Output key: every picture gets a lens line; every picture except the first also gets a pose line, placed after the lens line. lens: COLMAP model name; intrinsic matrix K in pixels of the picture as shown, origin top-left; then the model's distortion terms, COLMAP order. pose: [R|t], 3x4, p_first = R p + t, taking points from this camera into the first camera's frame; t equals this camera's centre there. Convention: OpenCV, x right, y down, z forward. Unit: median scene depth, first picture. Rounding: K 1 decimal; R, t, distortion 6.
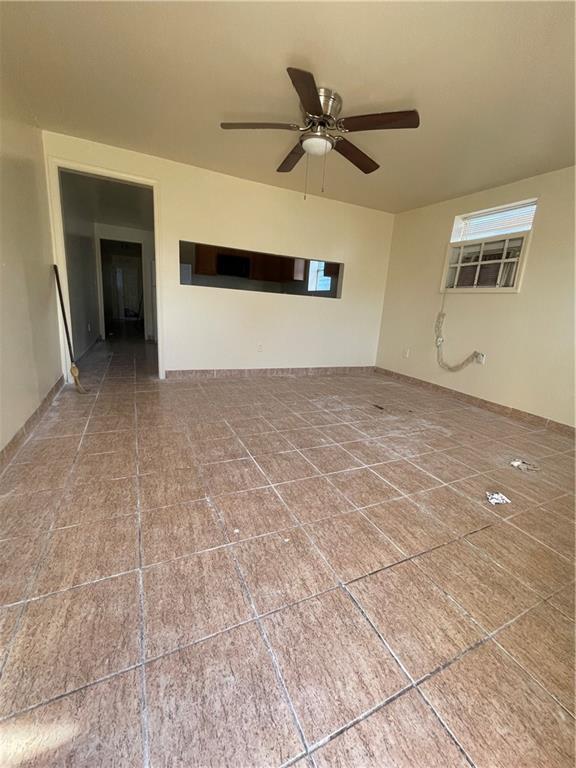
lens RADIAL K [[311.7, 0, 289.0], [0, 311.7, 385.3], [0, 0, 1]] dist [-0.003019, -0.000561]
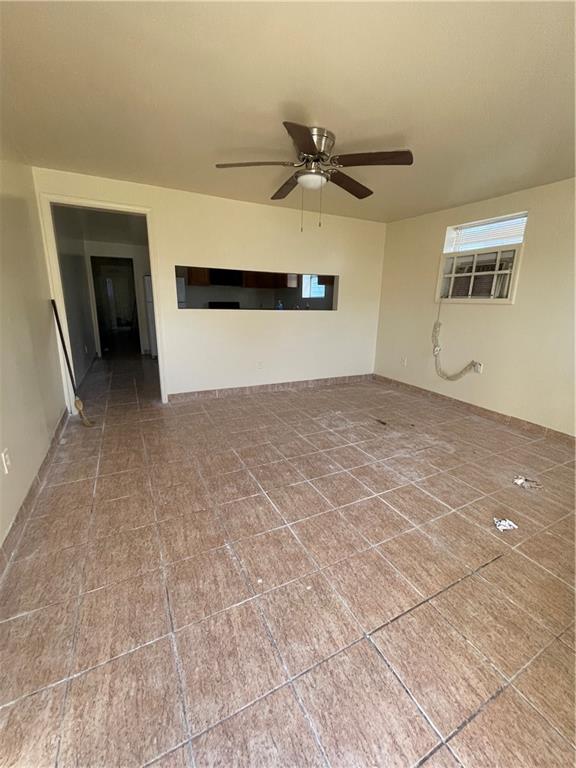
lens RADIAL K [[311.7, 0, 289.1], [0, 311.7, 385.5], [0, 0, 1]] dist [-0.003019, -0.000561]
pose [[0.998505, -0.052961, 0.013519, -0.035127], [0.052757, 0.998495, 0.015005, -0.136263], [-0.014293, -0.014269, 0.999796, -0.019939]]
